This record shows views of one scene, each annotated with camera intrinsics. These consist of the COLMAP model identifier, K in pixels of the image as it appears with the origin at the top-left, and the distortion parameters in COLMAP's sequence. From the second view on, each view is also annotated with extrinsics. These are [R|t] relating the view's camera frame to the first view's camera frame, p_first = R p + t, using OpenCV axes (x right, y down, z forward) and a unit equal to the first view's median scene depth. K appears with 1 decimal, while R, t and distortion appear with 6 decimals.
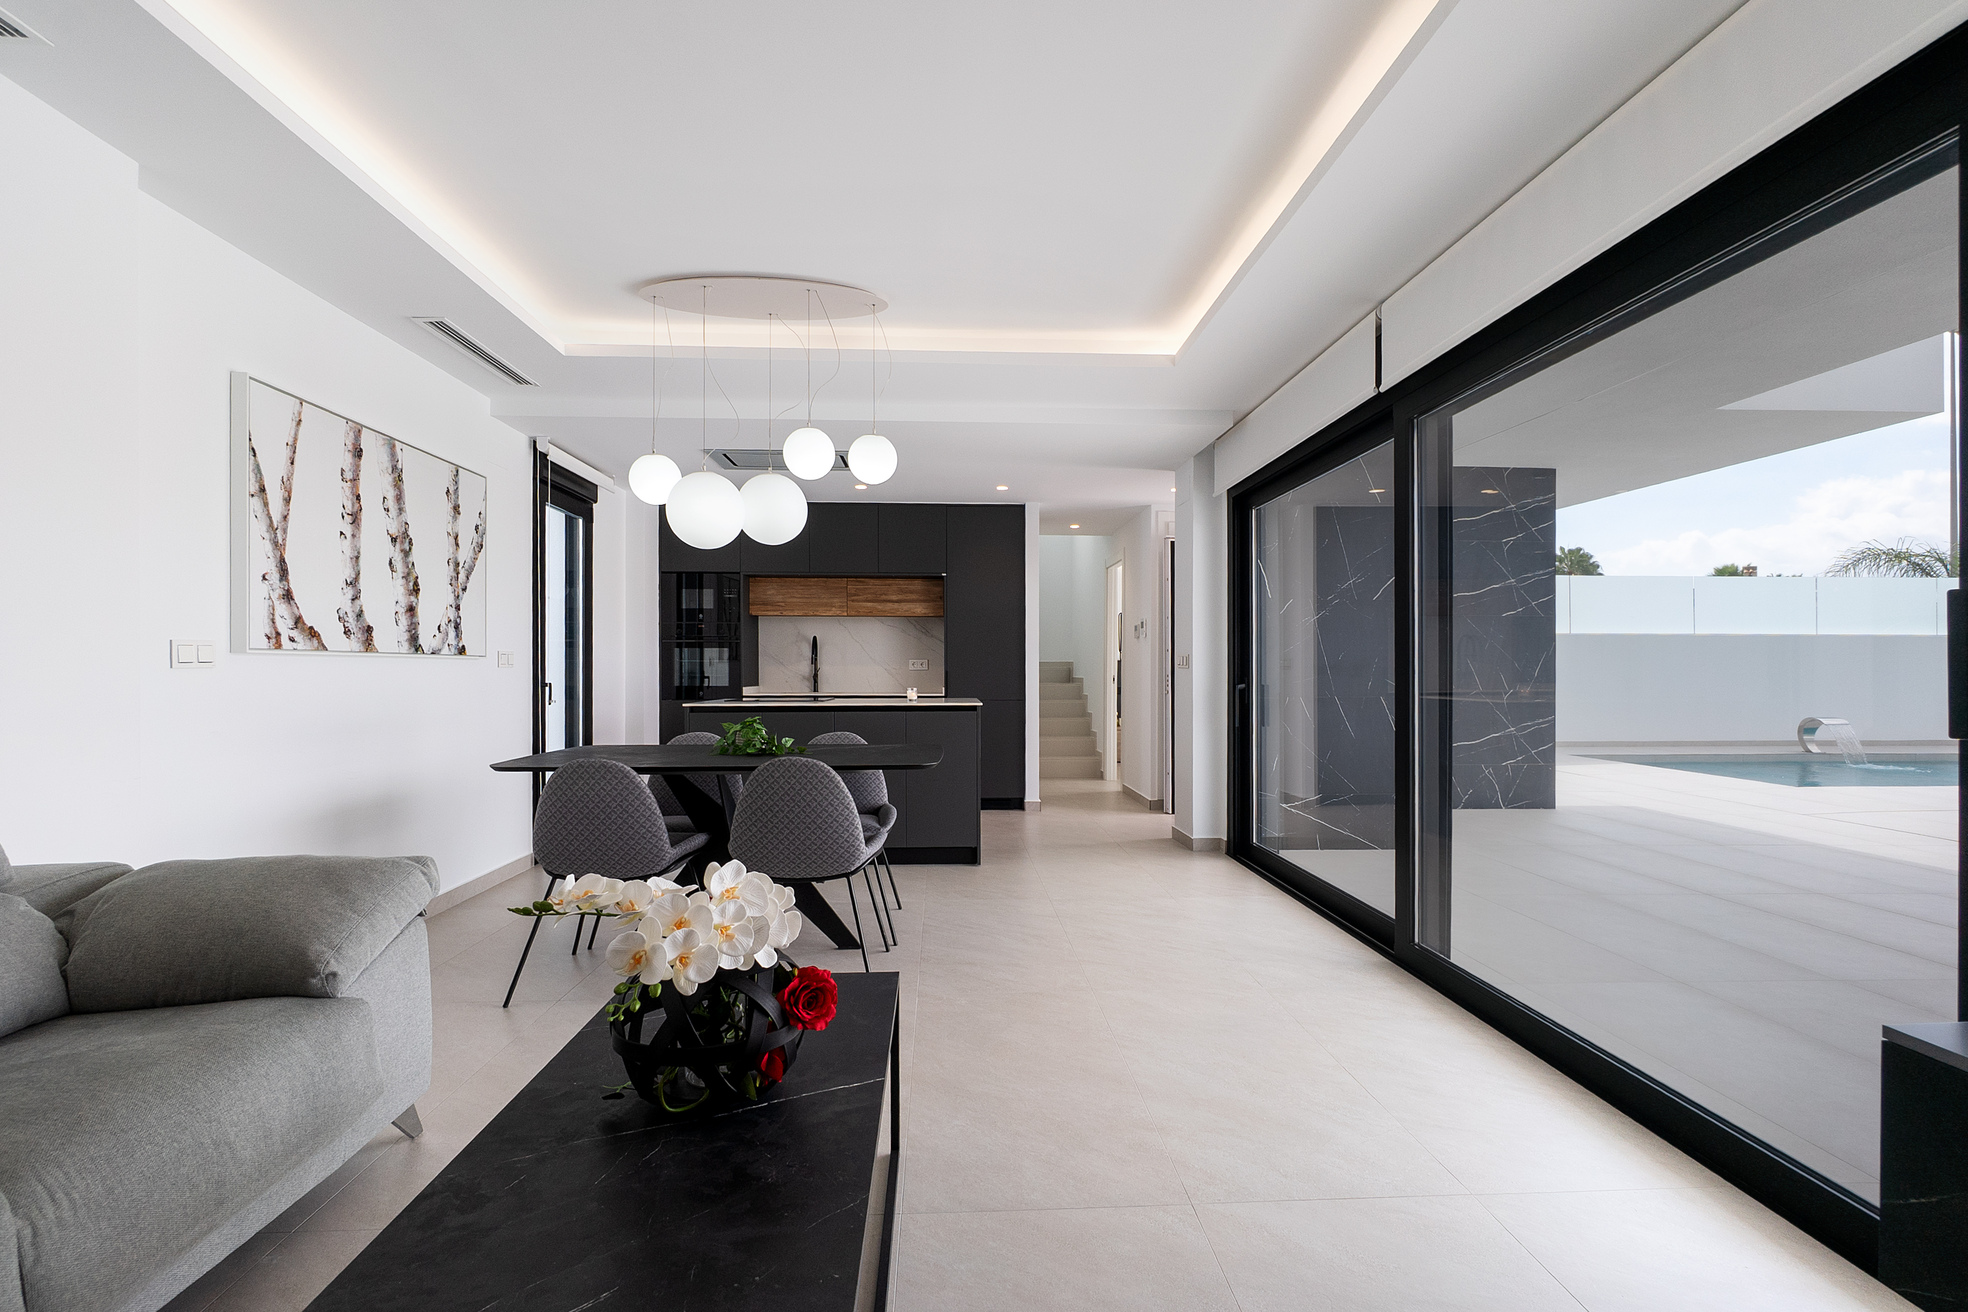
lens RADIAL K [[846.7, 0, 985.1], [0, 846.7, 662.5], [0, 0, 1]] dist [0.002717, 0.000116]
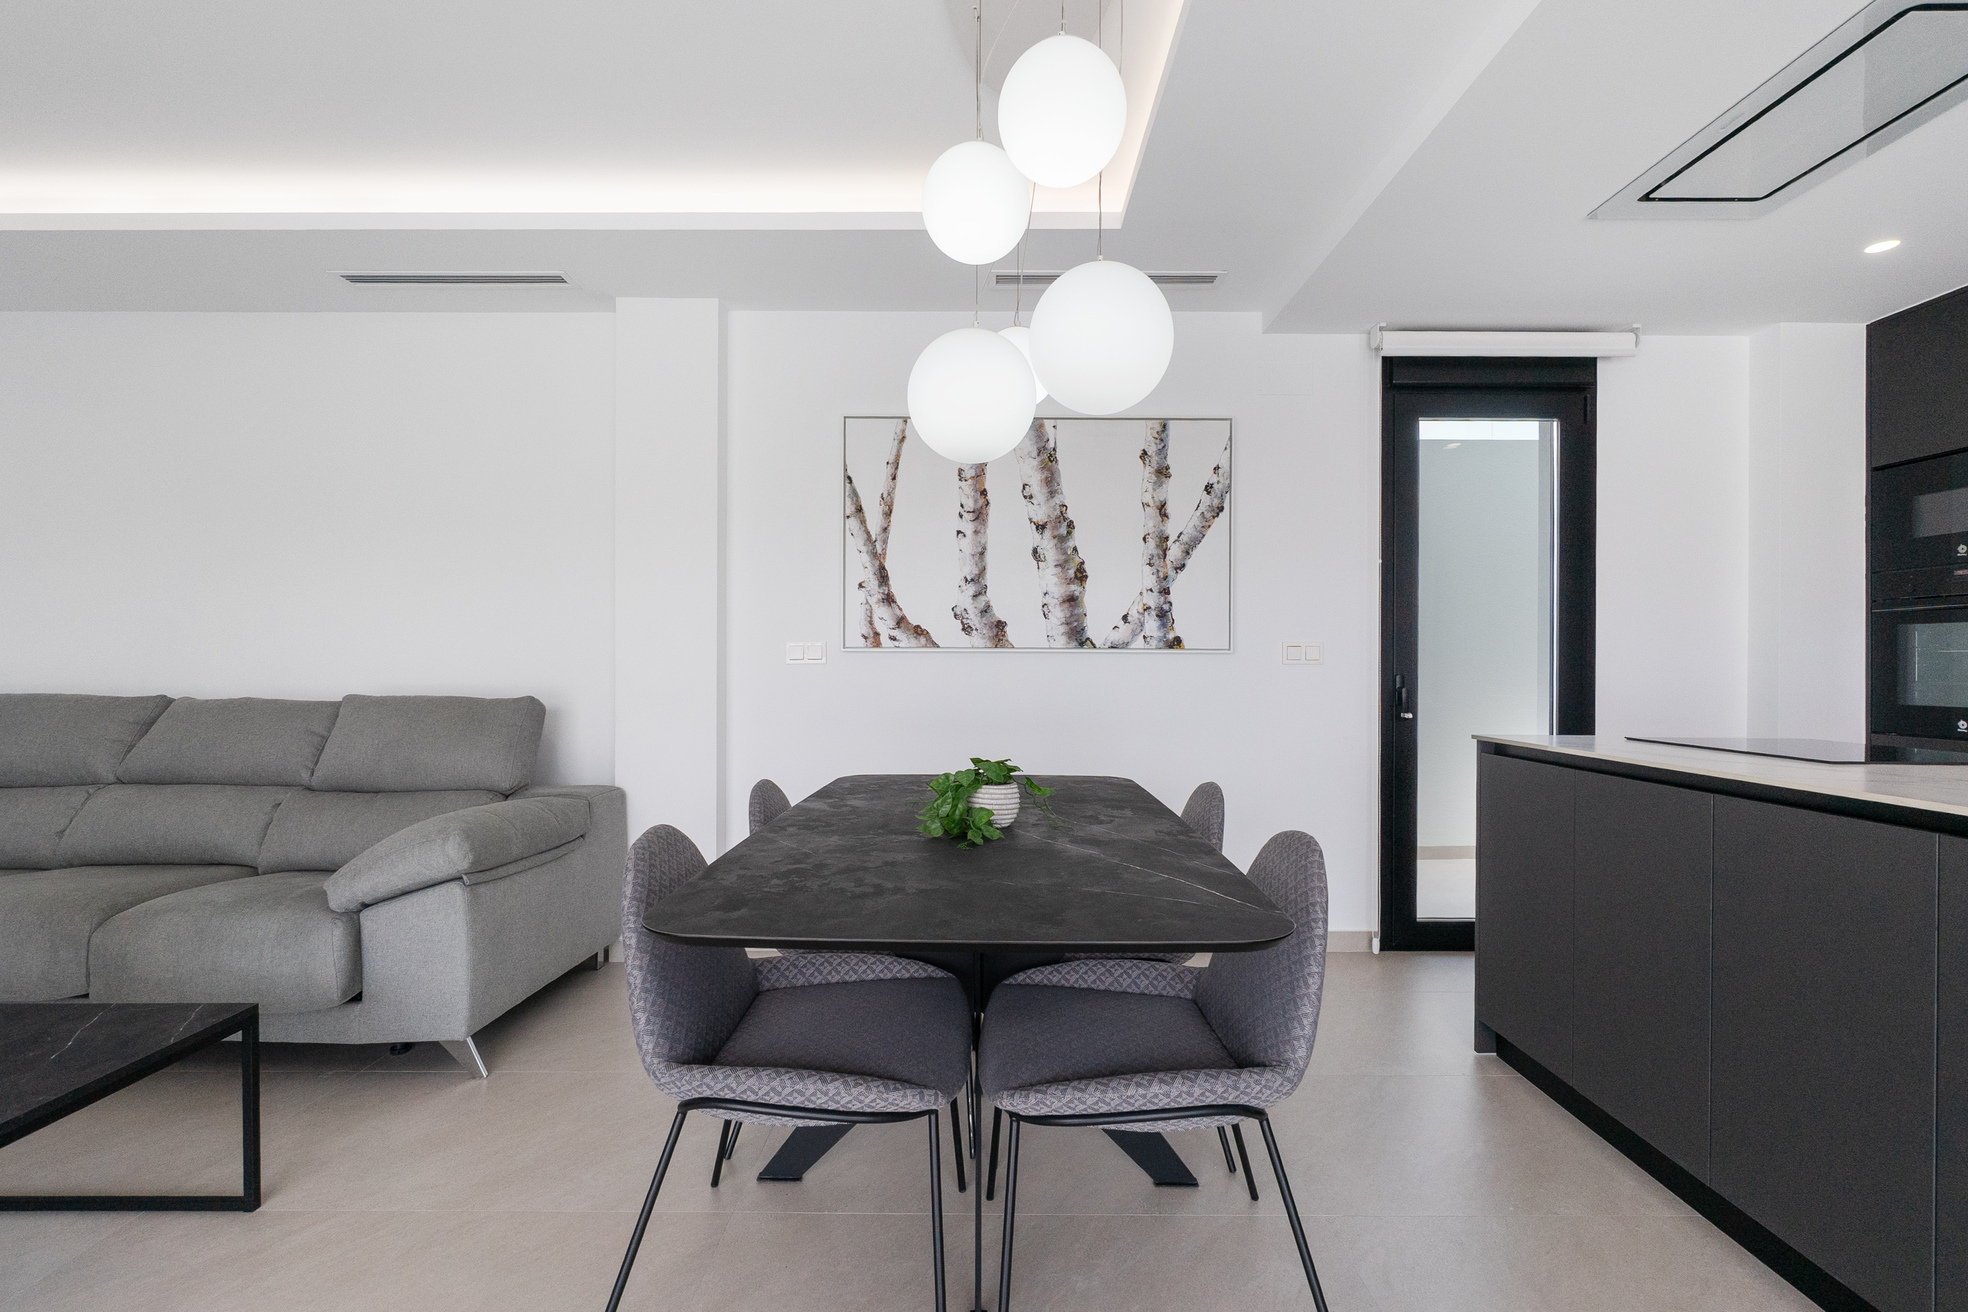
lens RADIAL K [[846.7, 0, 986.8], [0, 846.7, 662.6], [0, 0, 1]] dist [0.002717, 0.000116]
pose [[-0.048385, 0.000369, -0.998829, 0.238168], [0.003392, 0.999994, 0.000205, 0.004178], [0.998823, -0.003378, -0.048386, 0.996046]]
